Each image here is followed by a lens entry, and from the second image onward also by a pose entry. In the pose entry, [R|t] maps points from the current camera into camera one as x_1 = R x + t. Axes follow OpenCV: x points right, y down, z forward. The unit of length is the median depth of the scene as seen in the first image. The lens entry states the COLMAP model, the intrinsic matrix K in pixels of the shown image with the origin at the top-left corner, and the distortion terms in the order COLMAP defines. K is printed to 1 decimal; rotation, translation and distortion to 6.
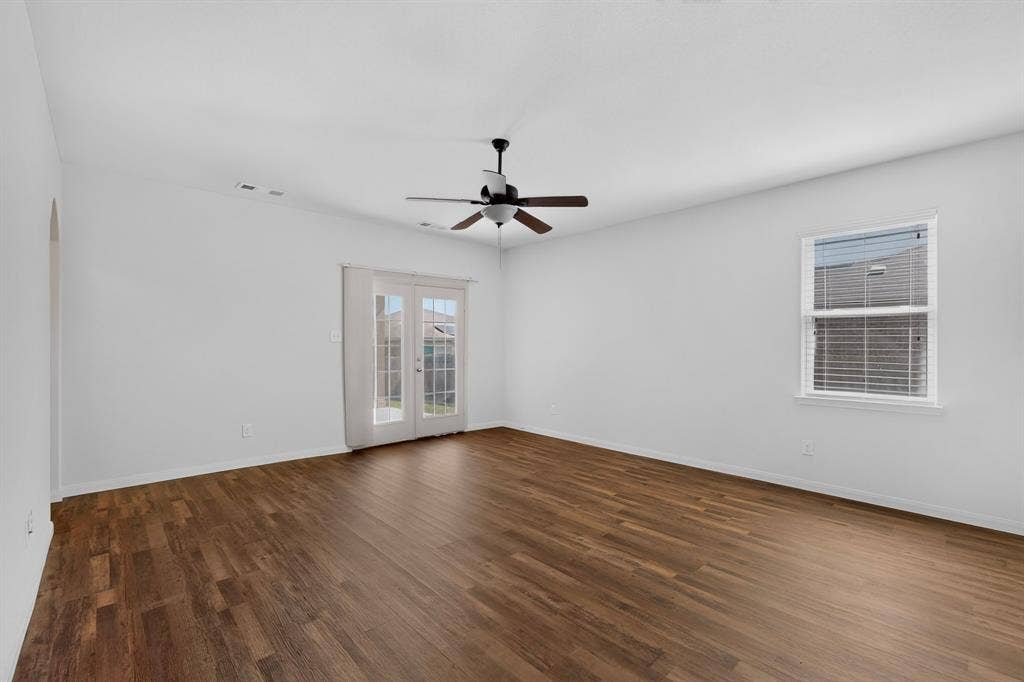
lens RADIAL K [[447.5, 0, 514.3], [0, 447.5, 345.6], [0, 0, 1]] dist [-0.001372, -0.000039]
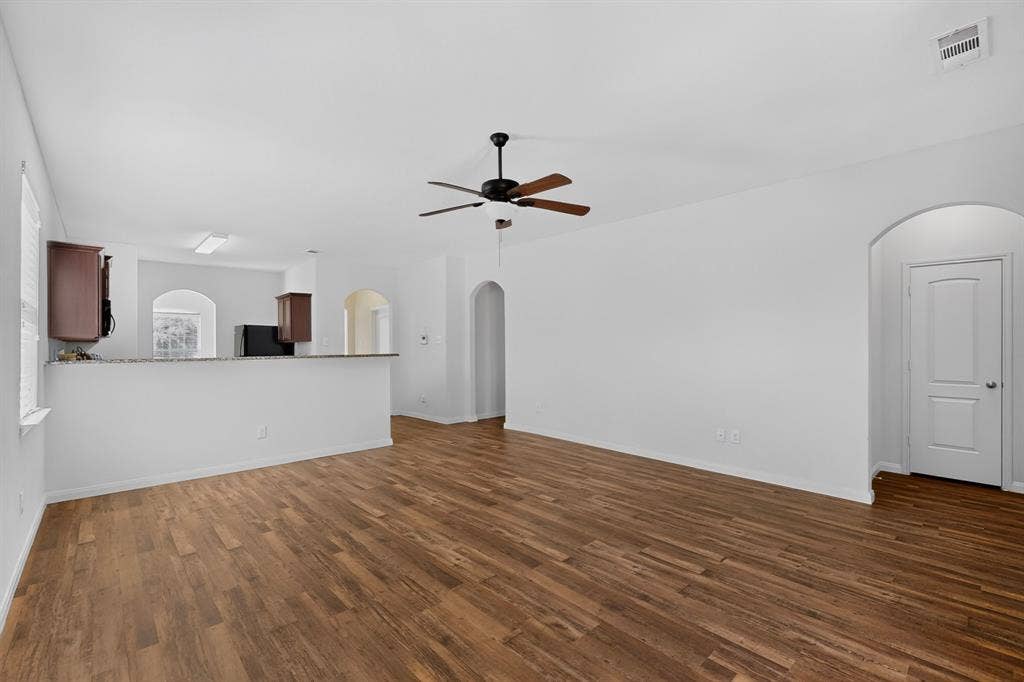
lens RADIAL K [[447.5, 0, 514.3], [0, 447.5, 345.6], [0, 0, 1]] dist [-0.001372, -0.000039]
pose [[-0.999980, -0.003559, 0.005183, -0.066764], [-0.003598, 0.999966, -0.007468, 0.004921], [-0.005156, -0.007486, -0.999959, 1.921079]]
